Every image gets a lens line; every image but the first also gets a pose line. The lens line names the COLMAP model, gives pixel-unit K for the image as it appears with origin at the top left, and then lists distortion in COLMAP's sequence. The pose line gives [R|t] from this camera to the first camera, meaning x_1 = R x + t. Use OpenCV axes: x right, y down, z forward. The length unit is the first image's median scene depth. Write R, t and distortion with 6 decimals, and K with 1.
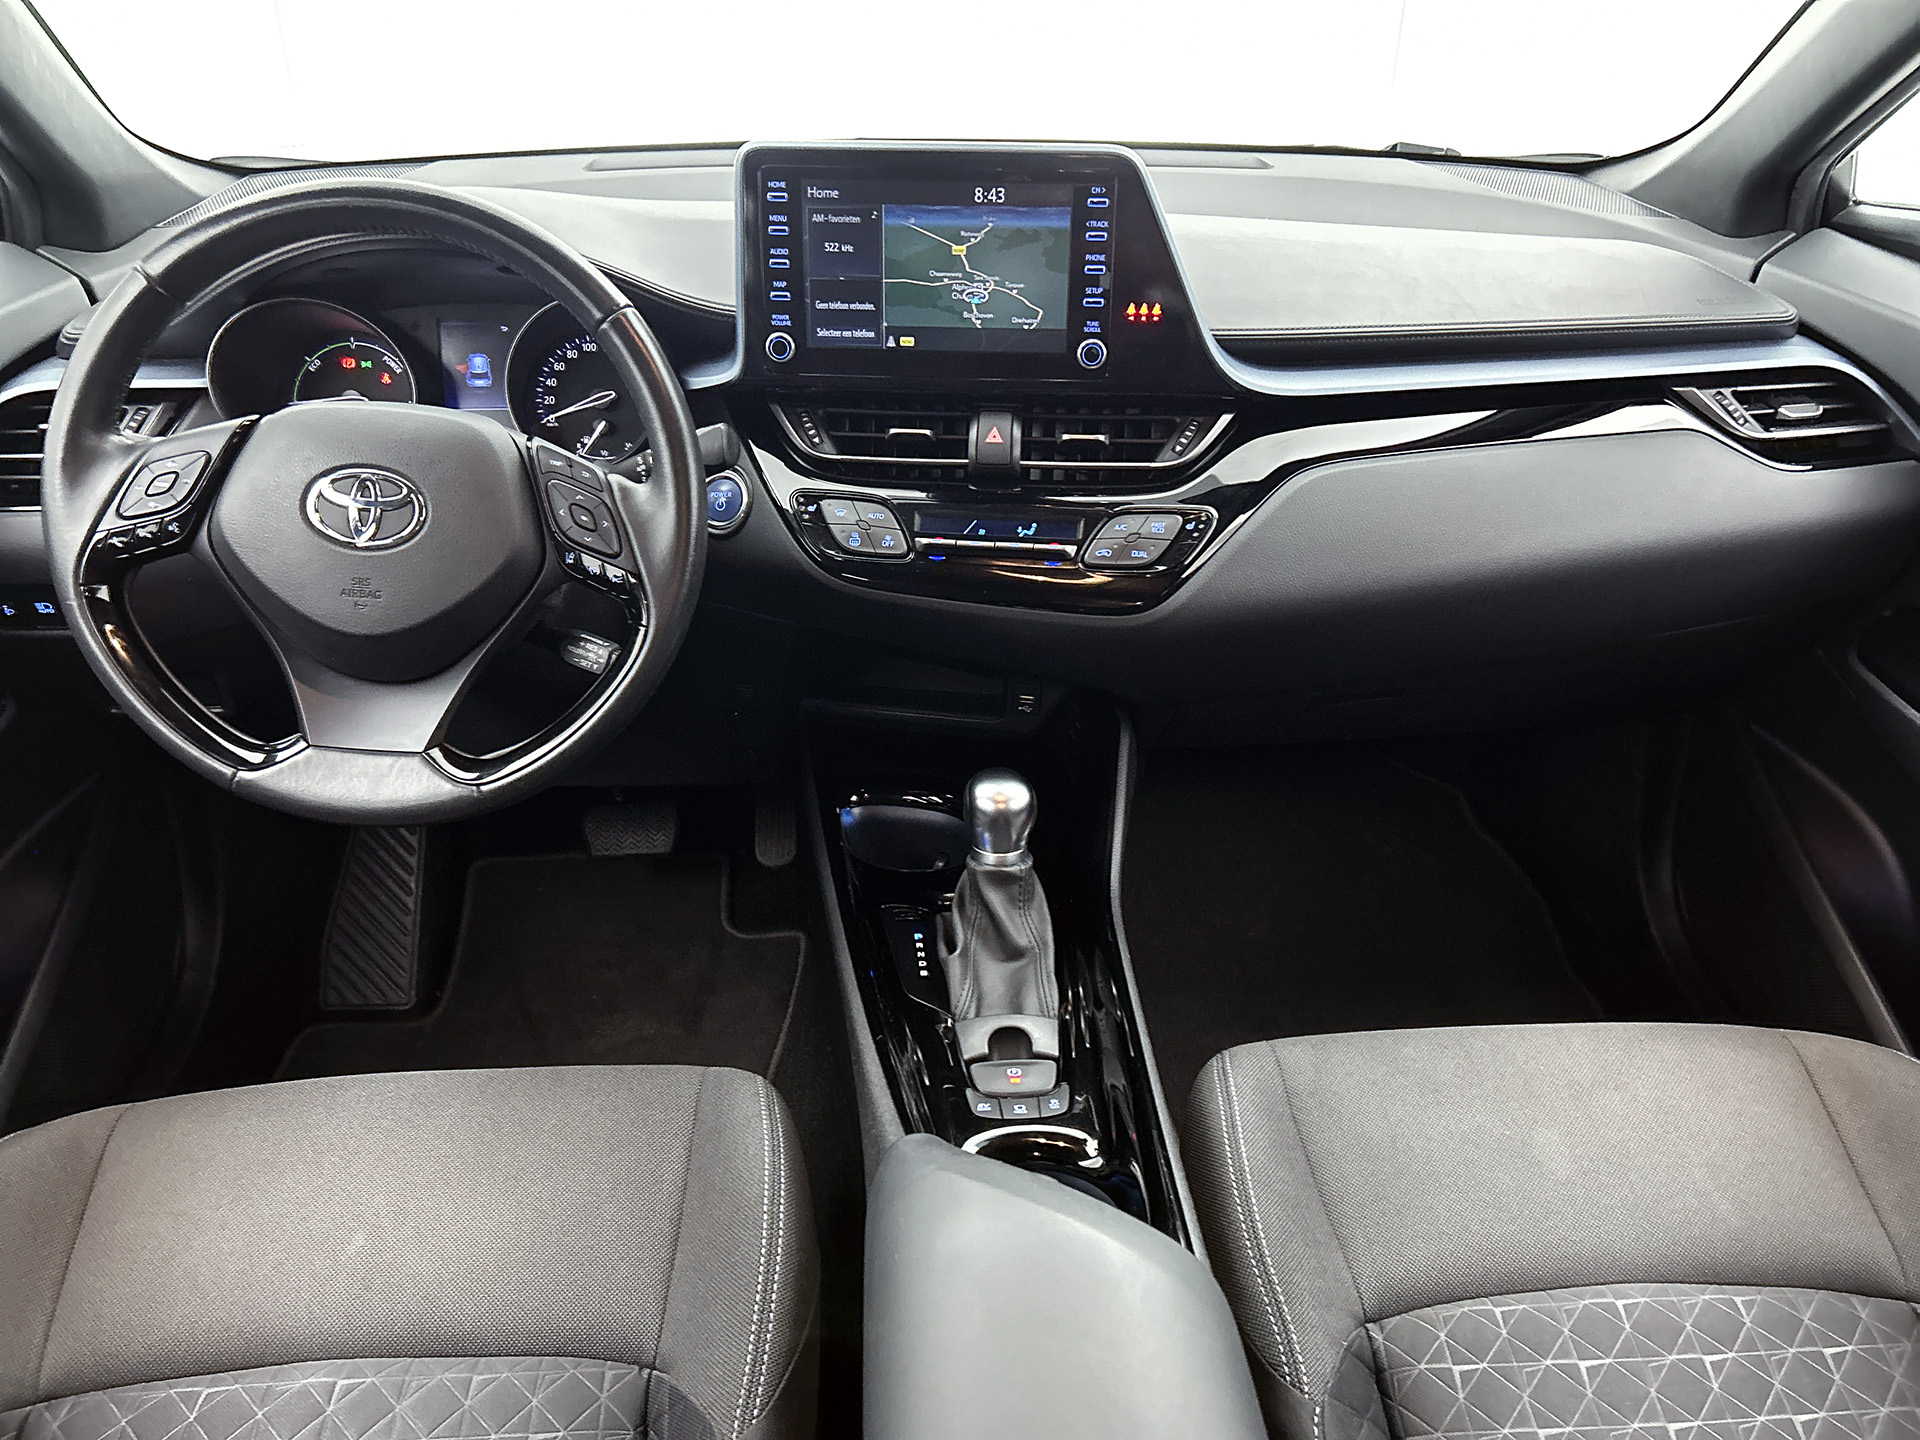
lens RADIAL K [[1482.0, 0, 972.8], [0, 1482.0, 721.5], [0, 0, 1]] dist [0.023174, -0.004638]
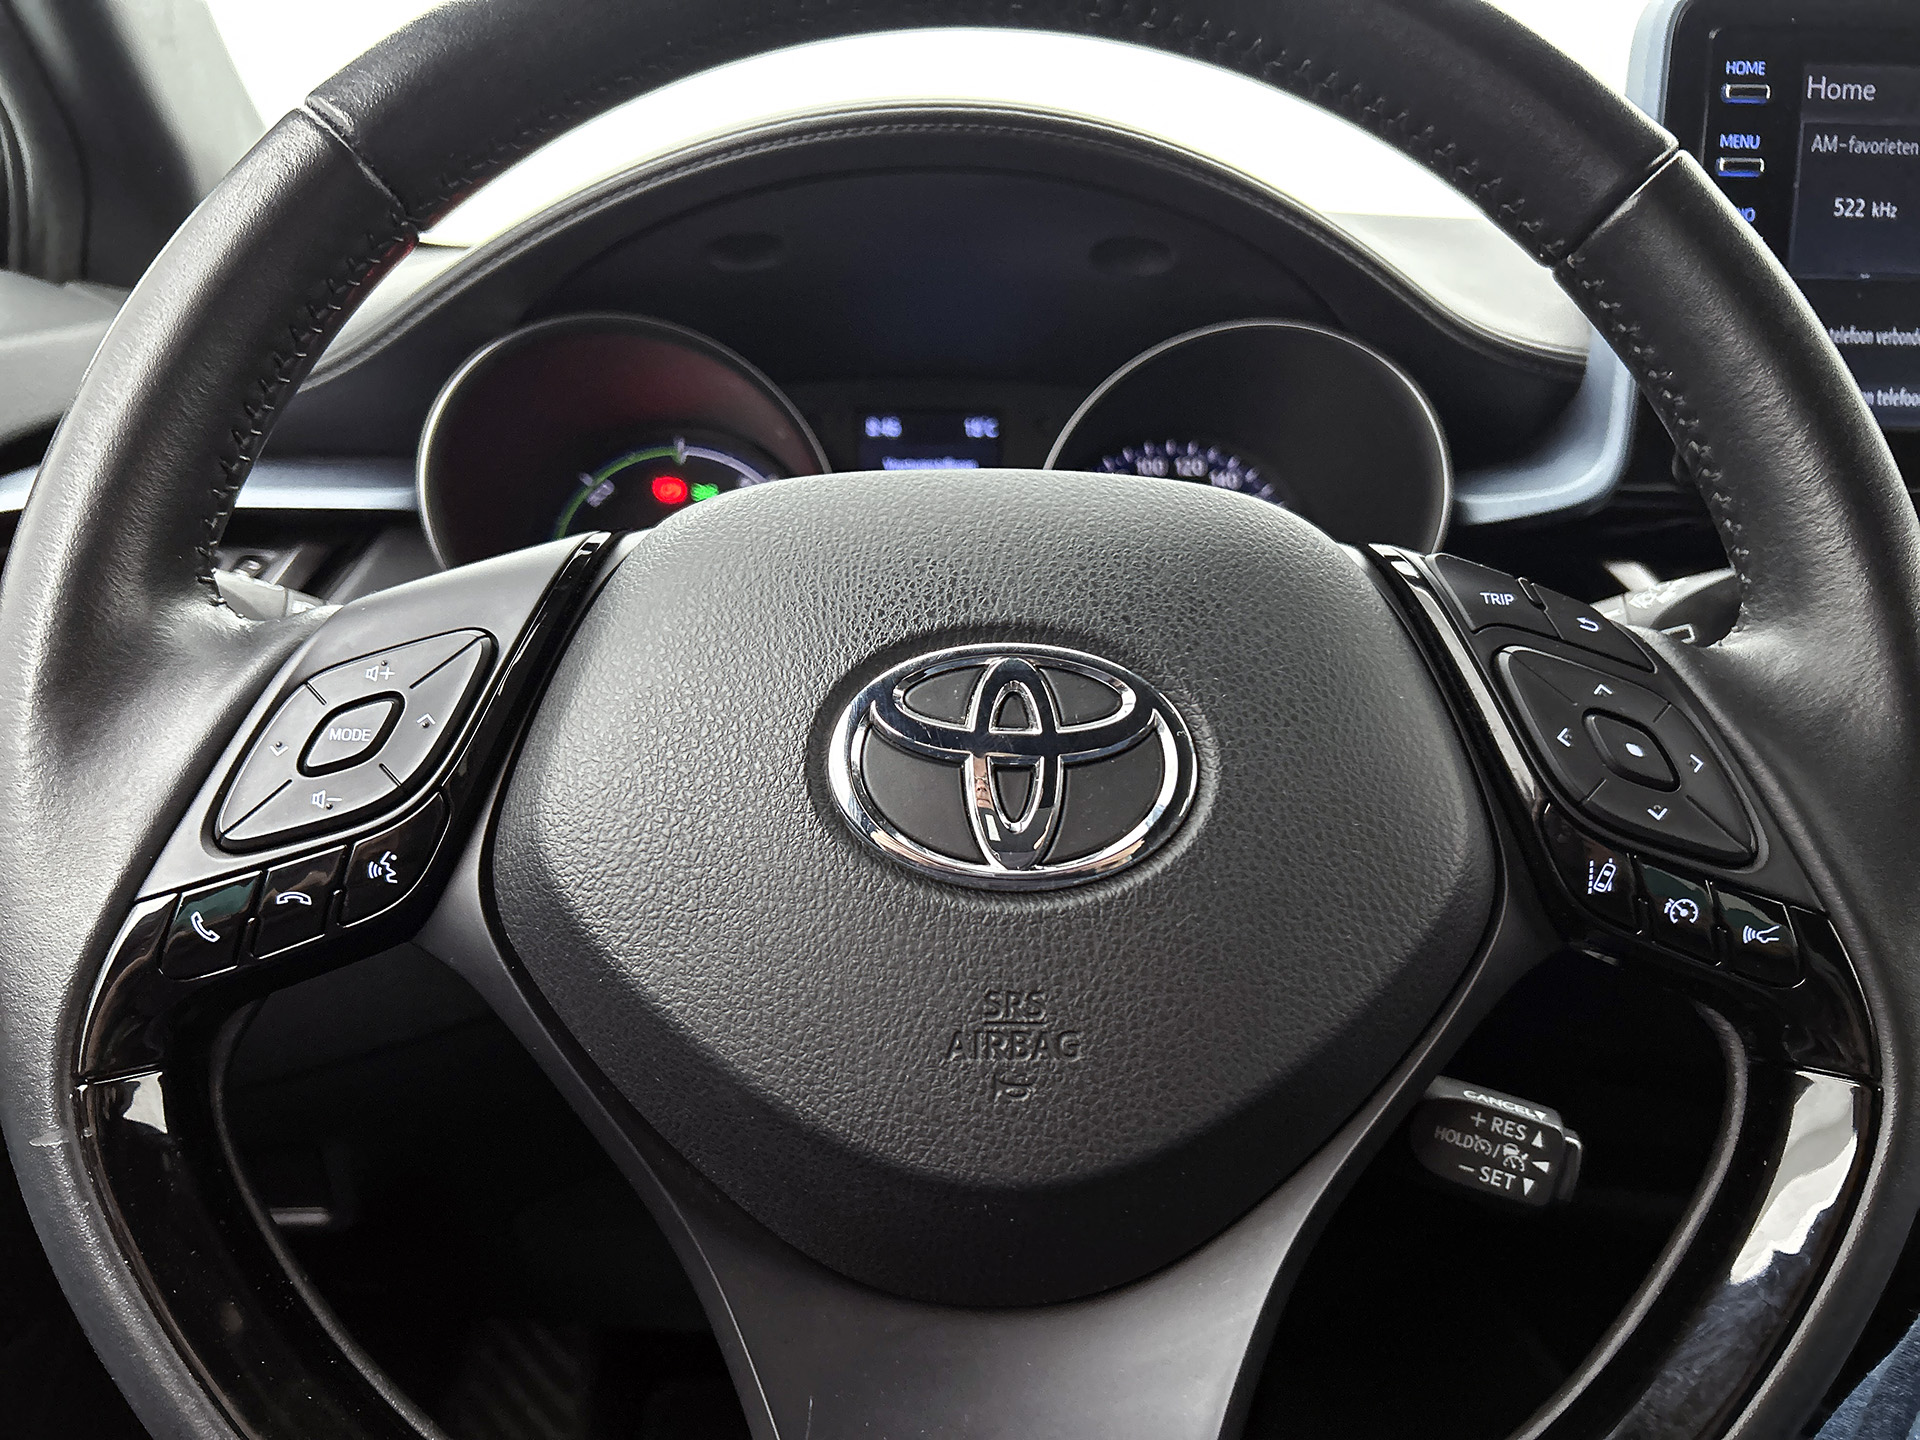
lens RADIAL K [[1482.0, 0, 952.0], [0, 1482.0, 727.0], [0, 0, 1]] dist [0.023174, -0.004638]
pose [[0.996977, -0.063761, 0.044401, -0.428845], [0.071547, 0.976220, -0.204637, -0.086446], [-0.030297, 0.207195, 0.977830, 0.684690]]
